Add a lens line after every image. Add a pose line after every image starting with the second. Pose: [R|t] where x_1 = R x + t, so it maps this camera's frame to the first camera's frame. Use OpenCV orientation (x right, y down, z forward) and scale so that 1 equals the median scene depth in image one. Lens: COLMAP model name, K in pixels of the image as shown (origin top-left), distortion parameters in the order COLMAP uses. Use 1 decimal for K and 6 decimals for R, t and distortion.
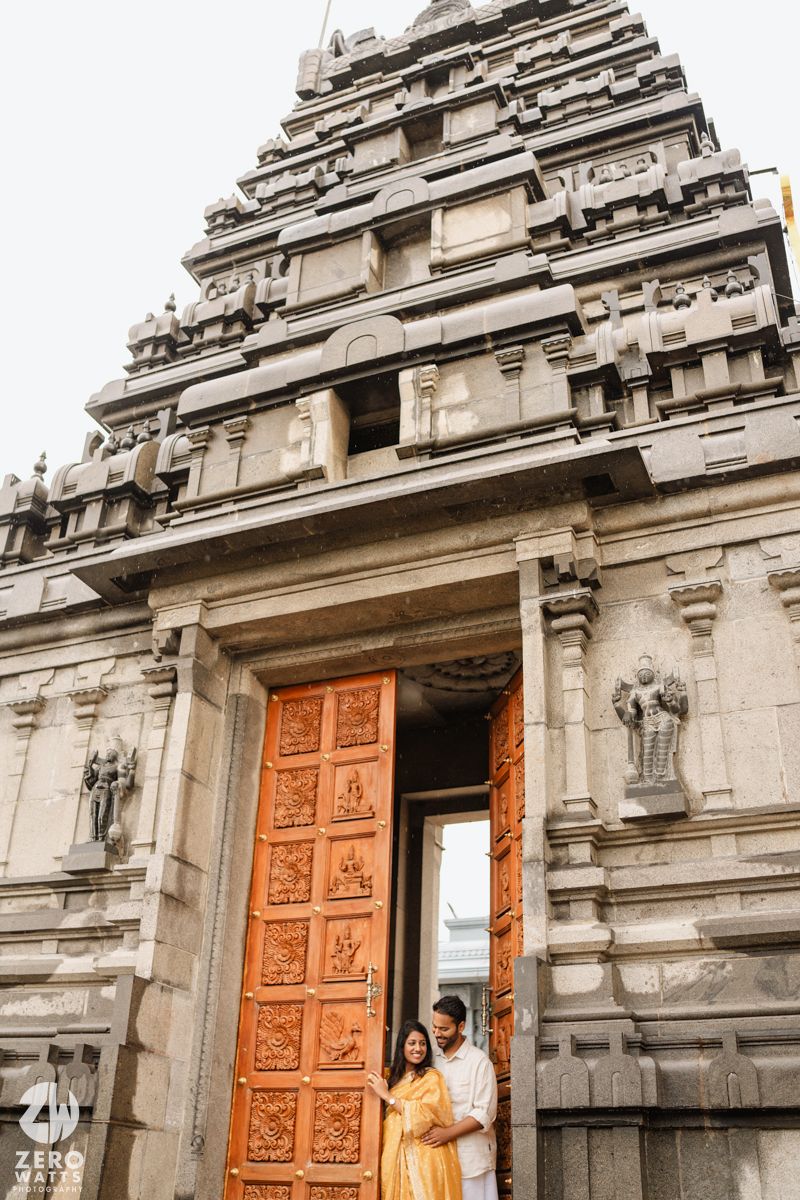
lens RADIAL K [[1137.1, 0, 394.5], [0, 1137.1, 605.1], [0, 0, 1]] dist [-0.195178, 0.230866]
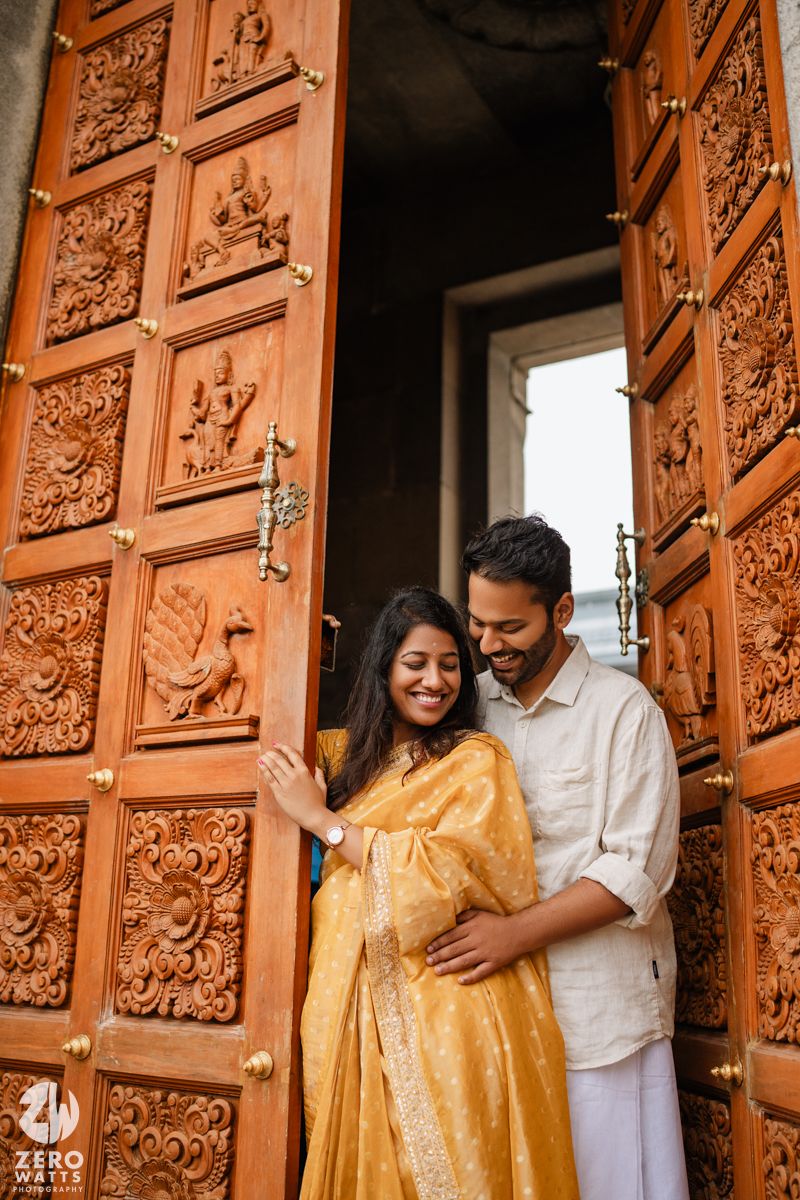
lens RADIAL K [[1137.1, 0, 394.5], [0, 1137.1, 605.1], [0, 0, 1]] dist [-0.195178, 0.230866]
pose [[0.994385, -0.041249, -0.097454, 0.045003], [0.061199, 0.975443, 0.211579, 0.310390], [0.086333, -0.216355, 0.972490, 0.683581]]
